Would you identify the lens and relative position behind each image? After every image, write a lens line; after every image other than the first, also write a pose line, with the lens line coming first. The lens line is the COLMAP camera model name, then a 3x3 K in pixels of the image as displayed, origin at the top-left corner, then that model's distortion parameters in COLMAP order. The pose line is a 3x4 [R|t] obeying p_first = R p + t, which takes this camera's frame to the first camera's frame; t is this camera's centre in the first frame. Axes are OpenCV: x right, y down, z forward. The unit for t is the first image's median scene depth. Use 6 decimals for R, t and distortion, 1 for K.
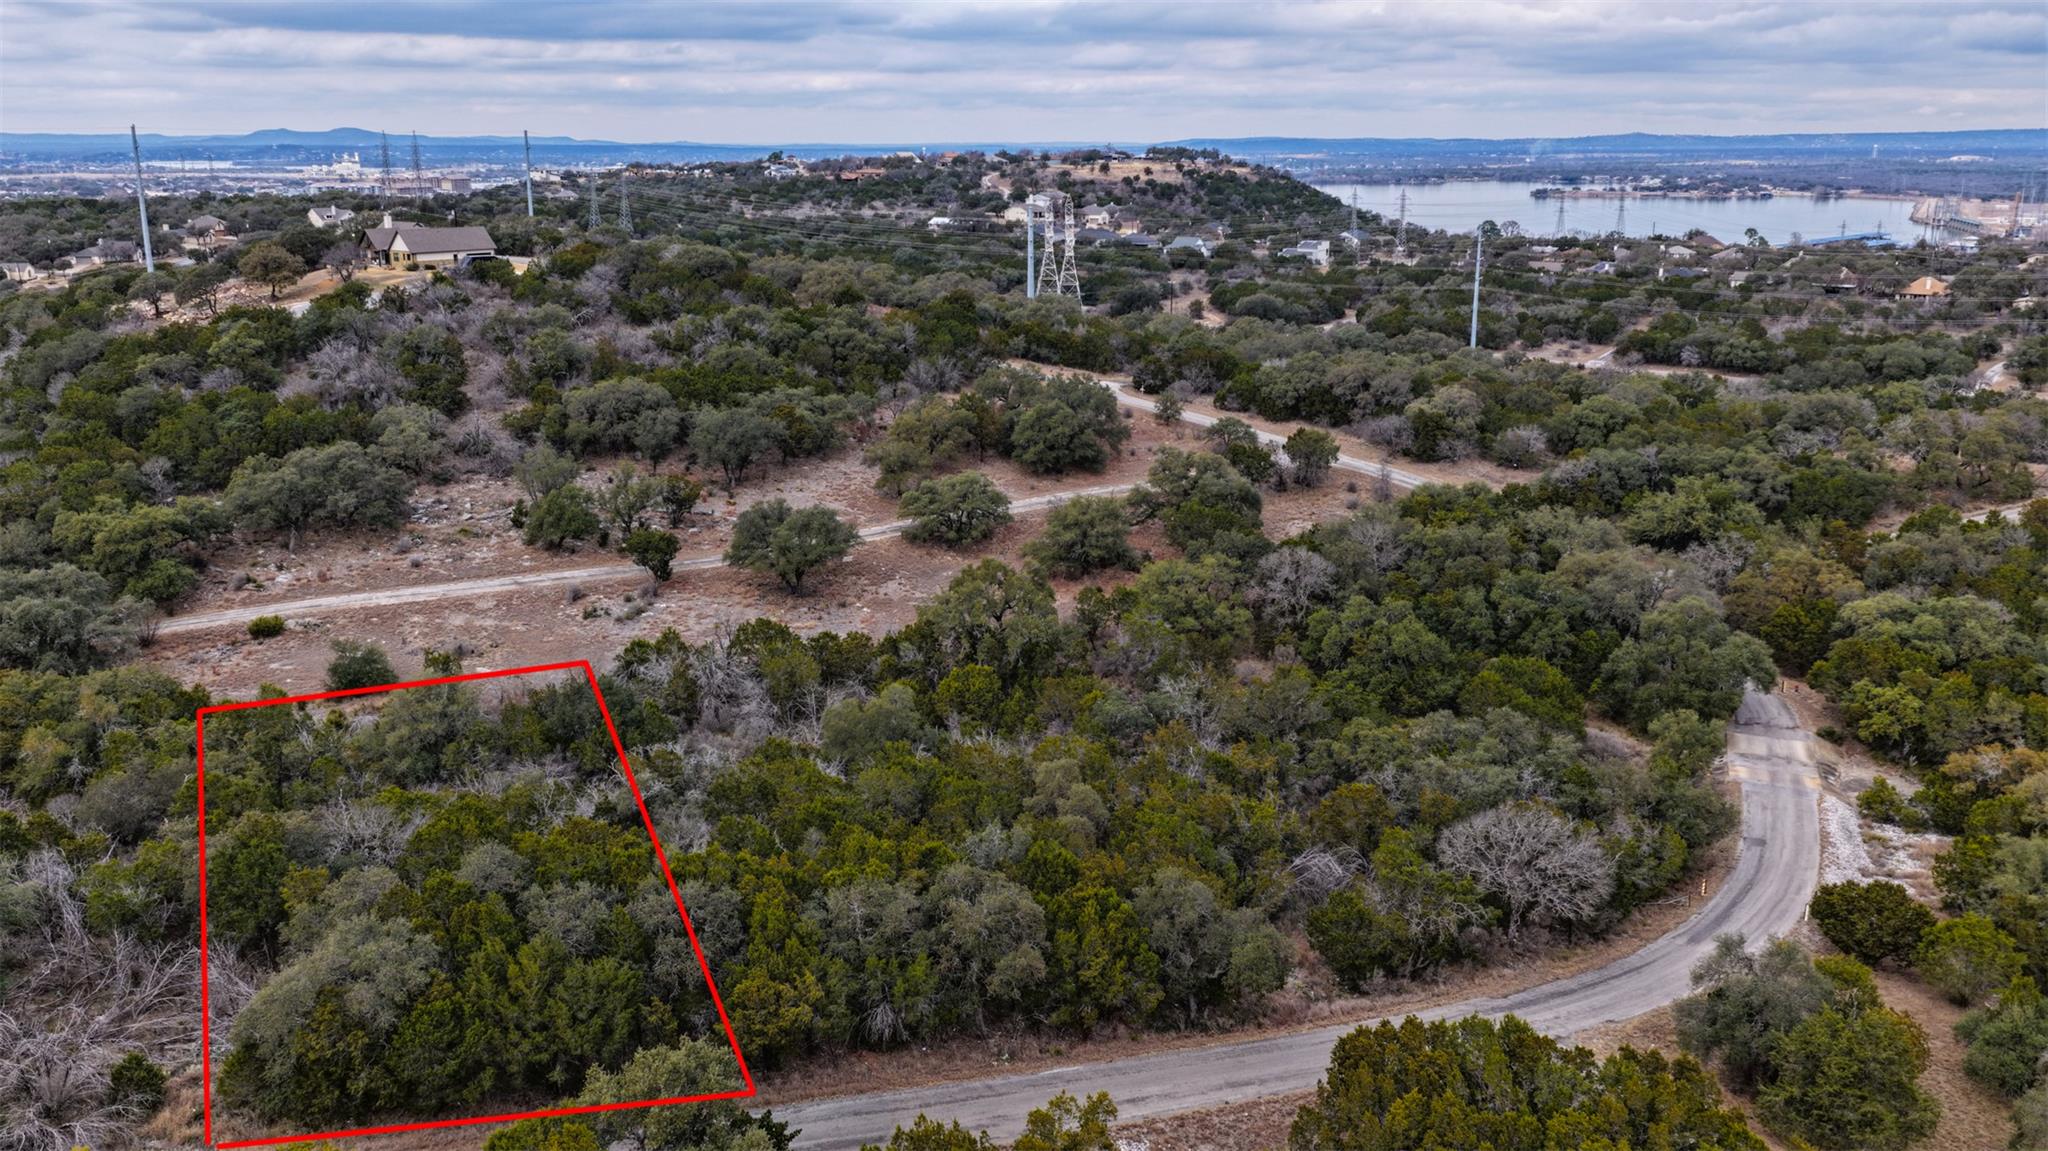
lens RADIAL K [[1696.5, 0, 1021.4], [0, 1696.5, 584.4], [0, 0, 1]] dist [-0.011485, 0.040575]
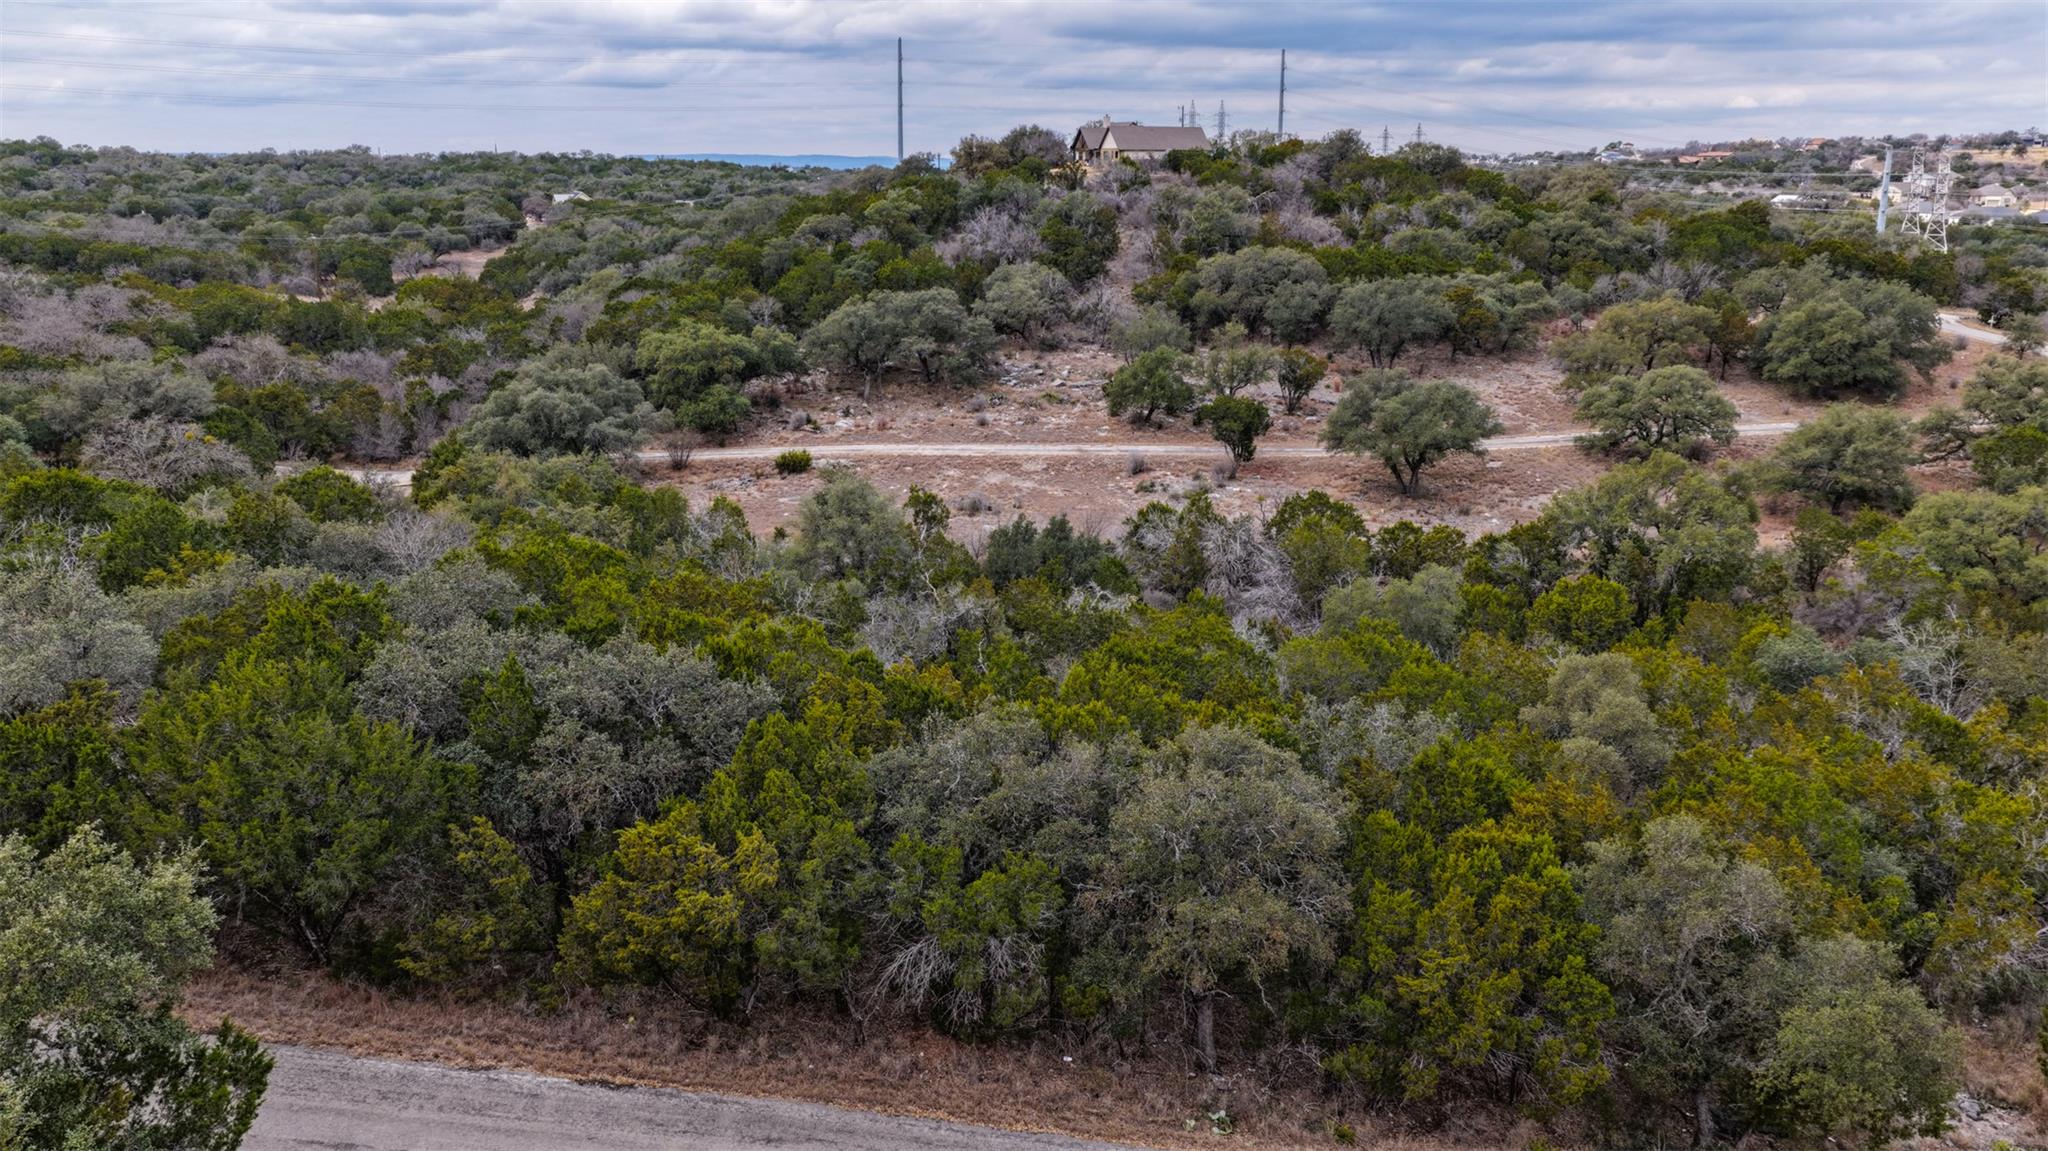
lens RADIAL K [[1696.5, 0, 1020.4], [0, 1696.5, 574.8], [0, 0, 1]] dist [-0.011485, 0.040575]
pose [[0.886217, 0.110240, -0.449962, 0.051412], [-0.119160, 0.992838, 0.008552, 0.047200], [0.447683, 0.046038, 0.893007, 0.197236]]
